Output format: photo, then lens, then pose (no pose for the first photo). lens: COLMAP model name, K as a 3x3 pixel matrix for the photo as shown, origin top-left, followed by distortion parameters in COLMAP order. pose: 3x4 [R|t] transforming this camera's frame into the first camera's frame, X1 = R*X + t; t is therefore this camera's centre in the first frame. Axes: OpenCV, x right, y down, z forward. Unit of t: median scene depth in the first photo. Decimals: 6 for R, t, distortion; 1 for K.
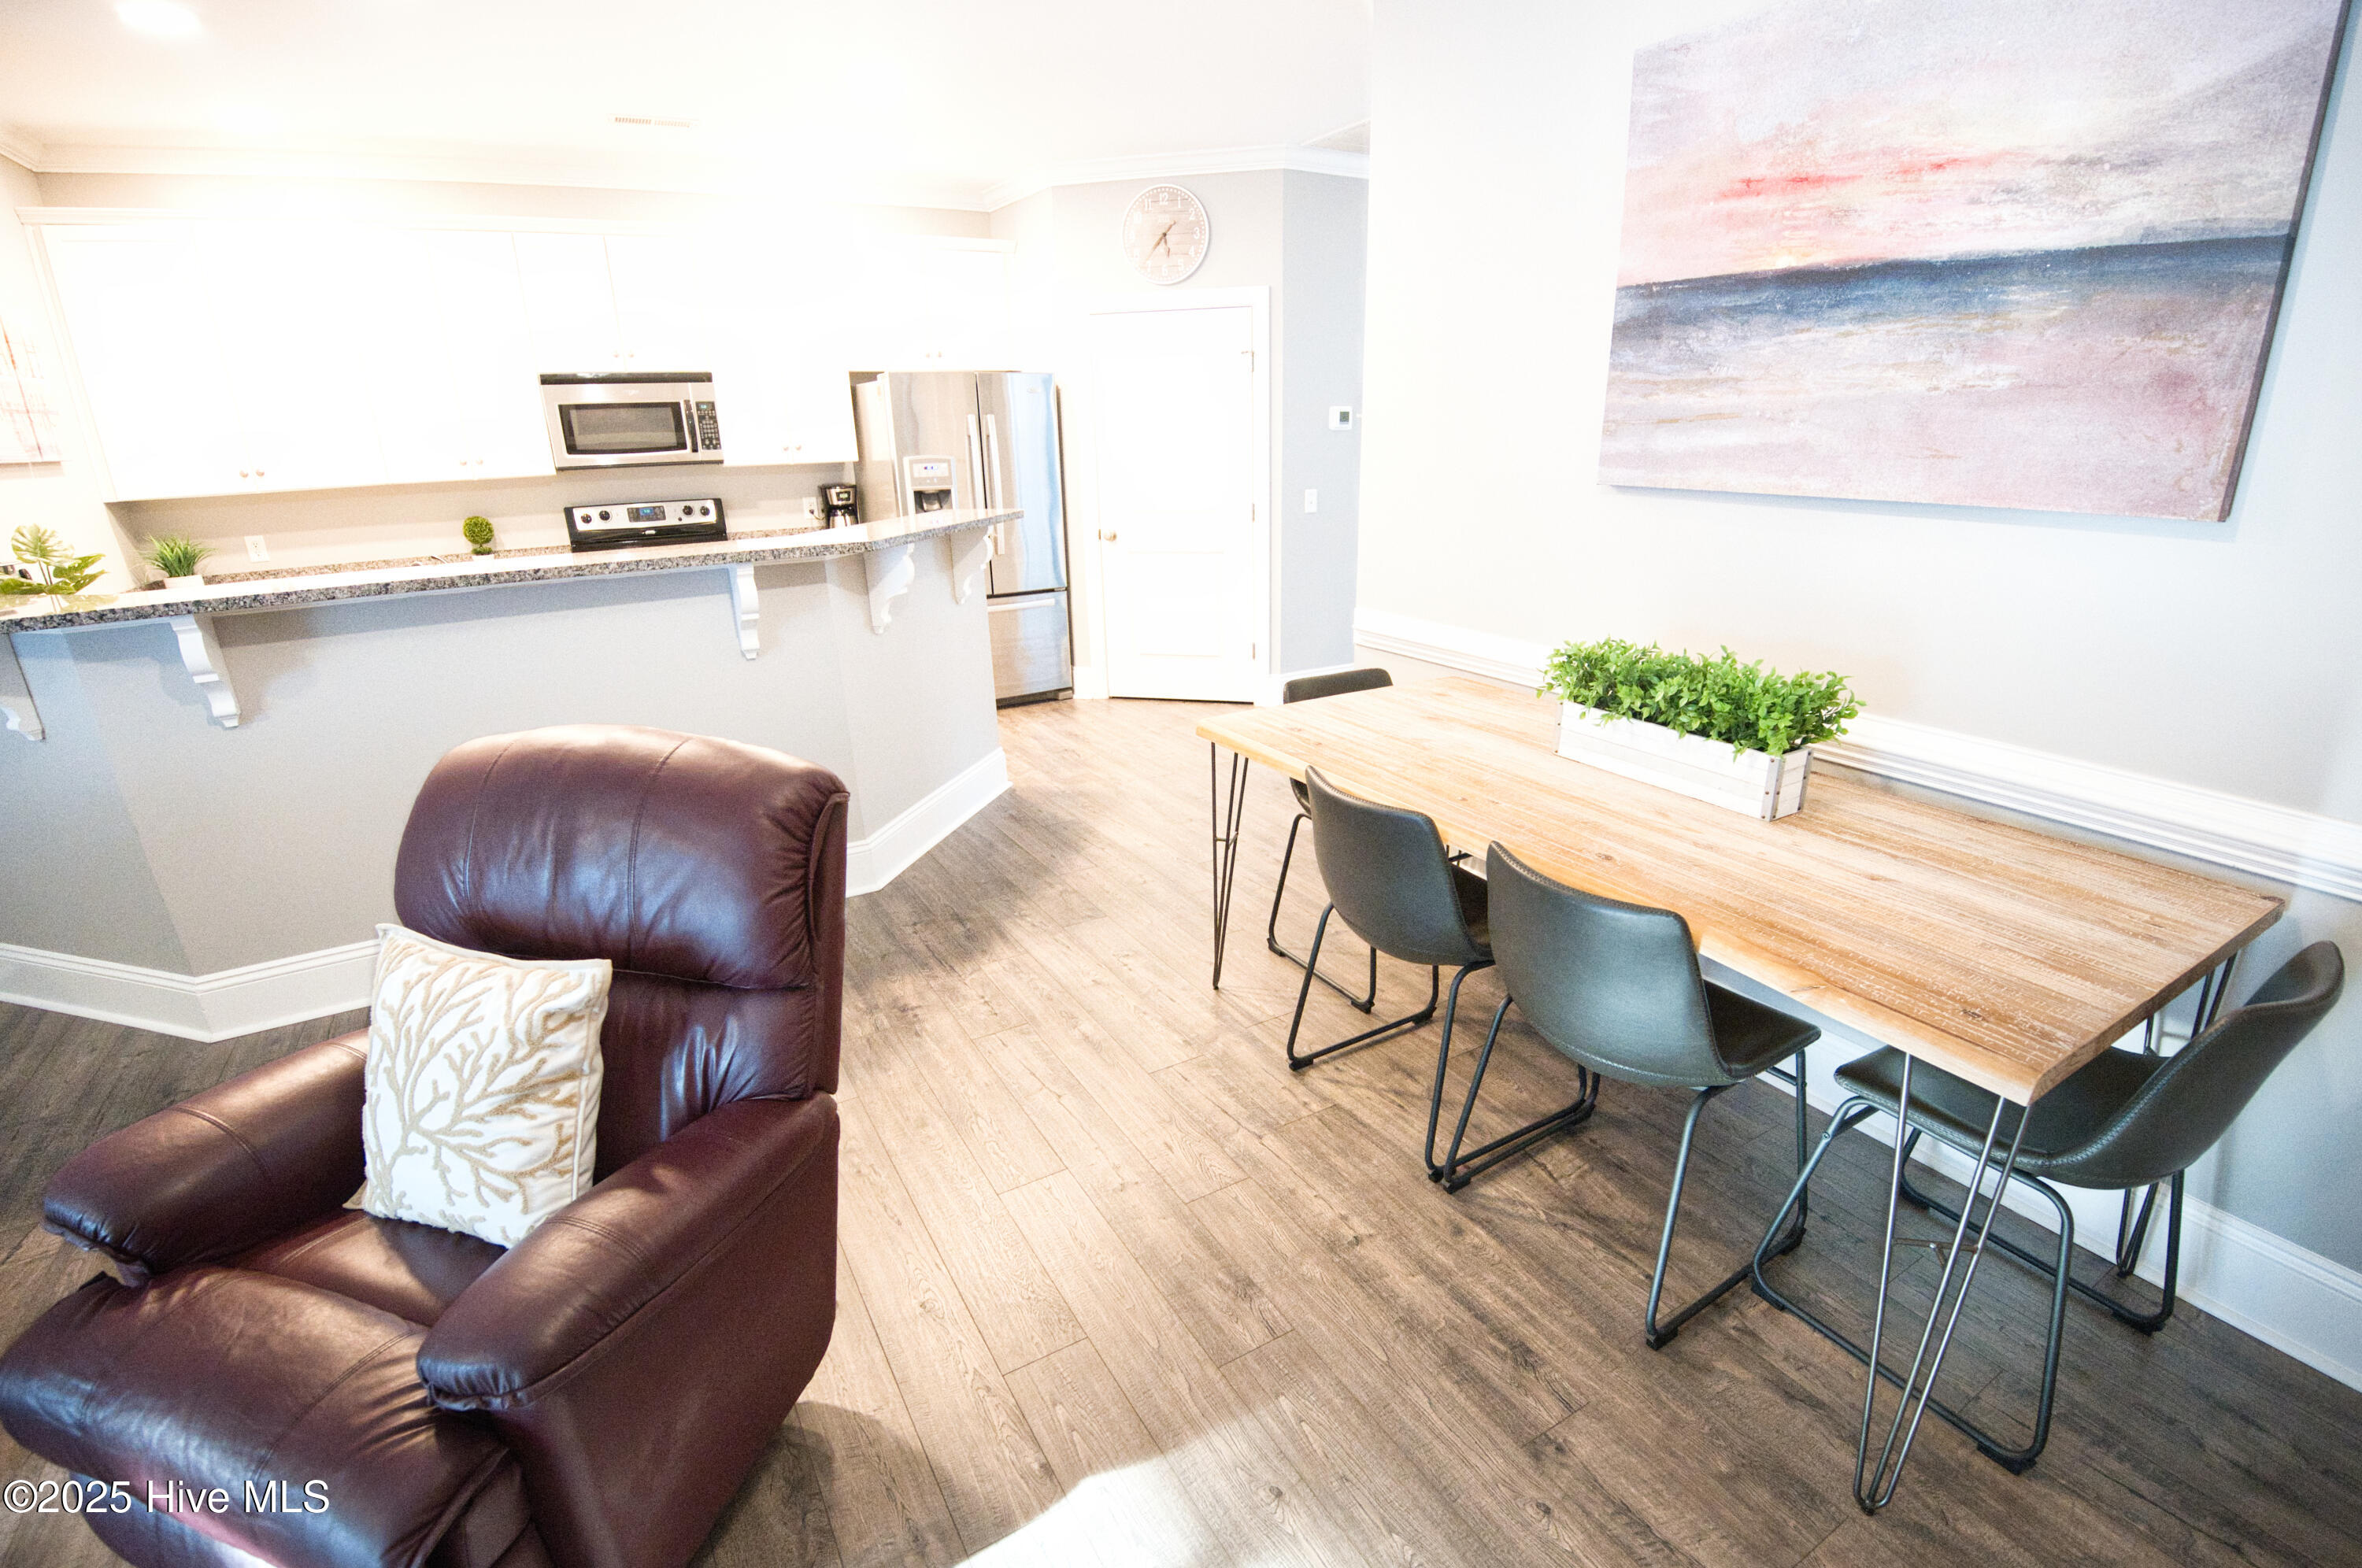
lens RADIAL K [[1083.1, 0, 1216.7], [0, 1083.1, 819.3], [0, 0, 1]] dist [-0.048462, 0.000342]
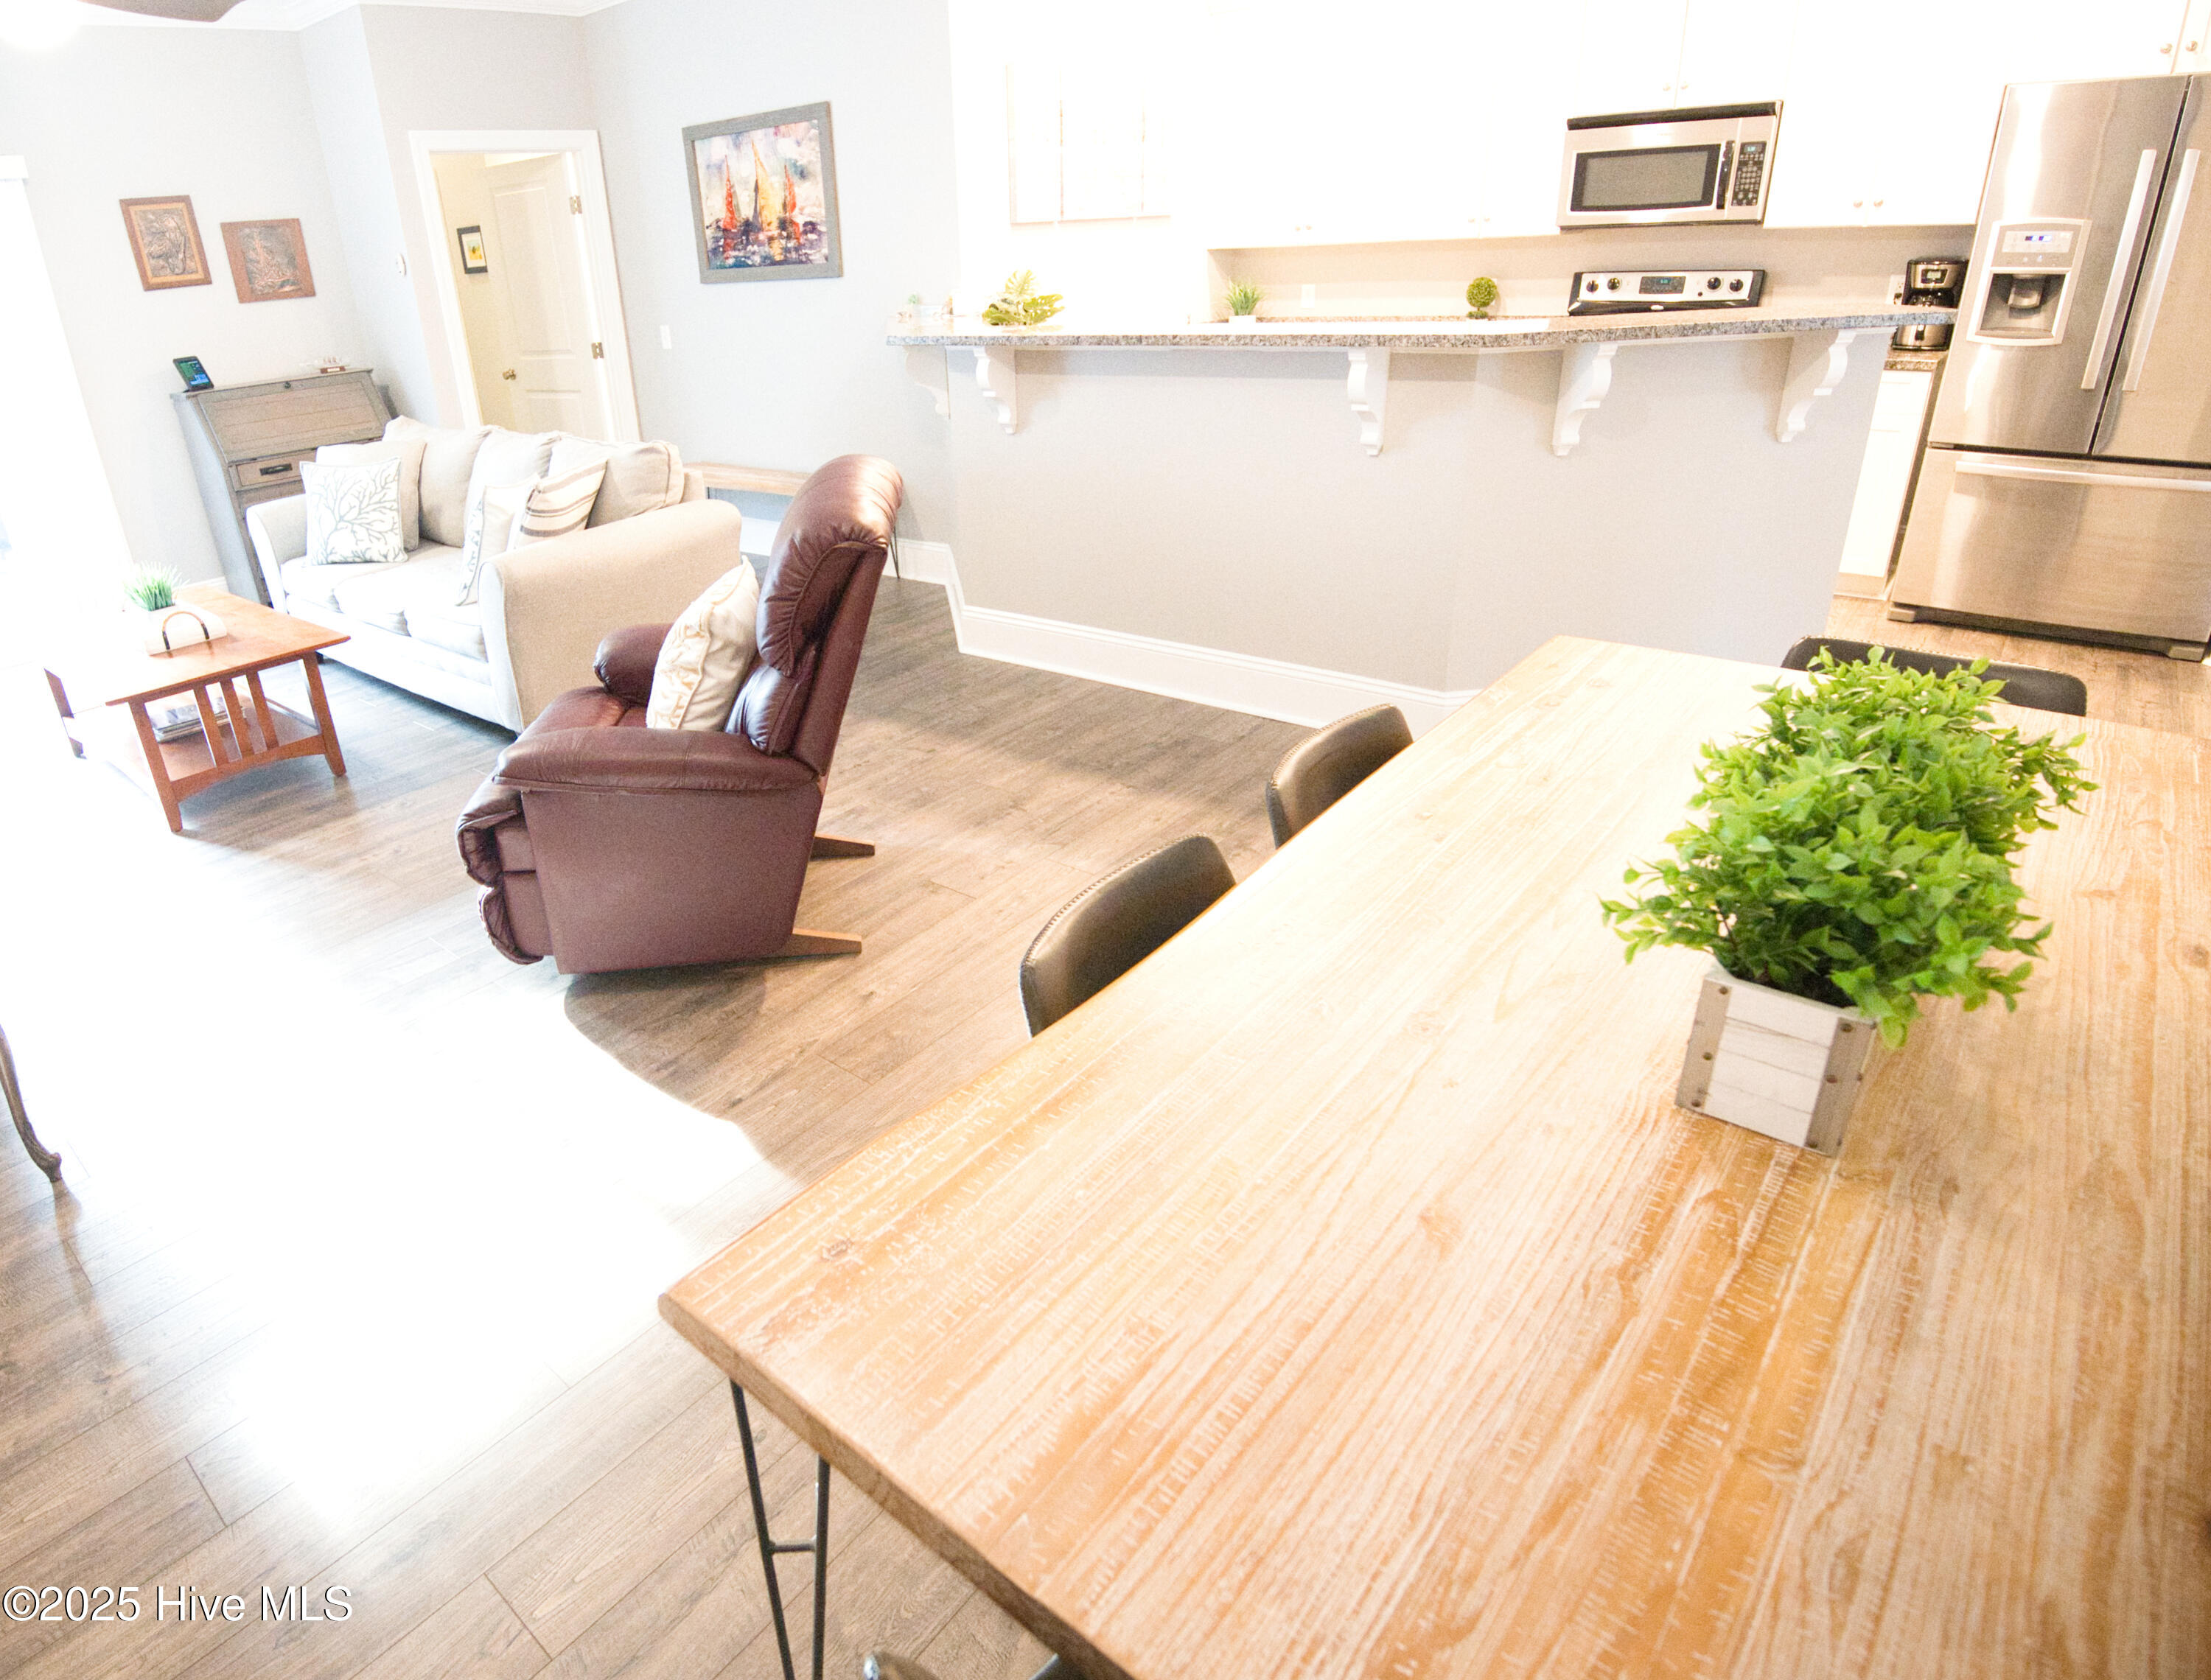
lens RADIAL K [[1241.4, 0, 873.3], [0, 1241.4, 793.8], [0, 0, 1]] dist [-0.046632, -0.002179]
pose [[0.238906, 0.394002, -0.887517, 0.519189], [-0.270285, 0.904845, 0.328939, -0.119182], [0.932668, 0.161297, 0.322666, 0.314780]]
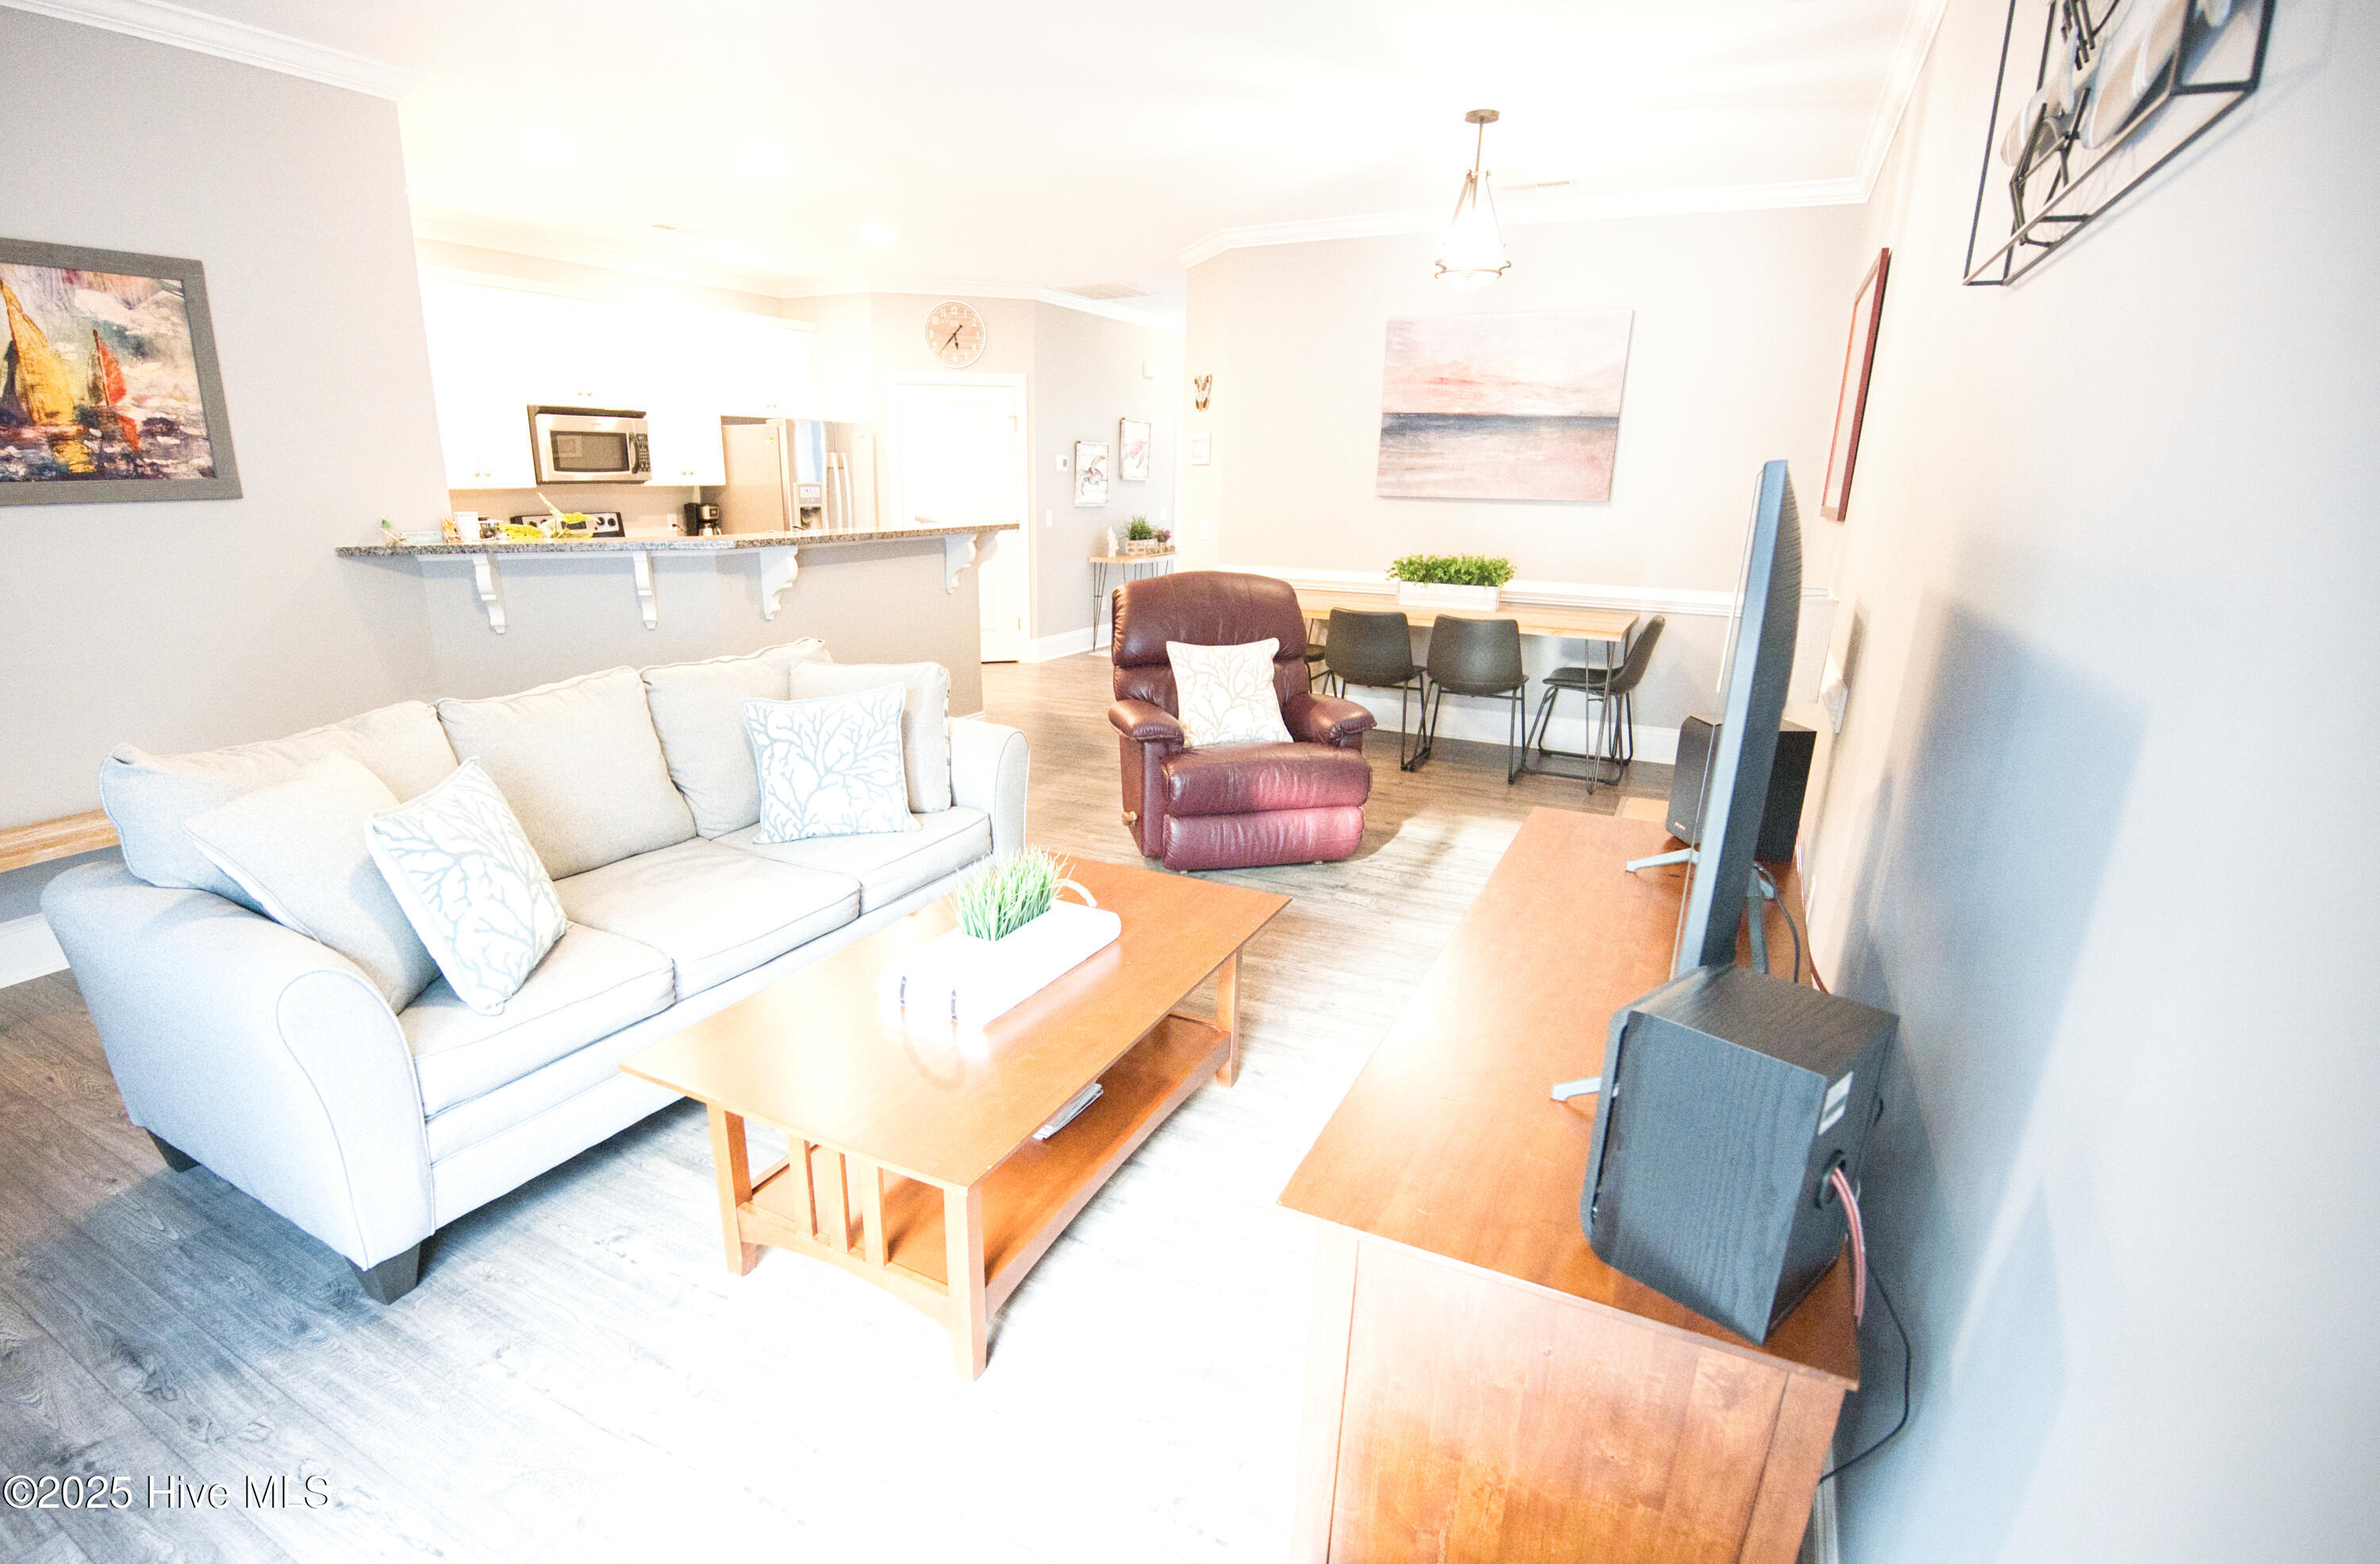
lens RADIAL K [[1091.3, 0, 1168.9], [0, 1091.3, 811.6], [0, 0, 1]] dist [-0.048462, 0.000342]
pose [[0.859138, -0.124072, 0.496476, -1.007691], [0.149765, 0.988648, -0.012096, 0.253752], [-0.489339, 0.084747, 0.867966, -0.592153]]
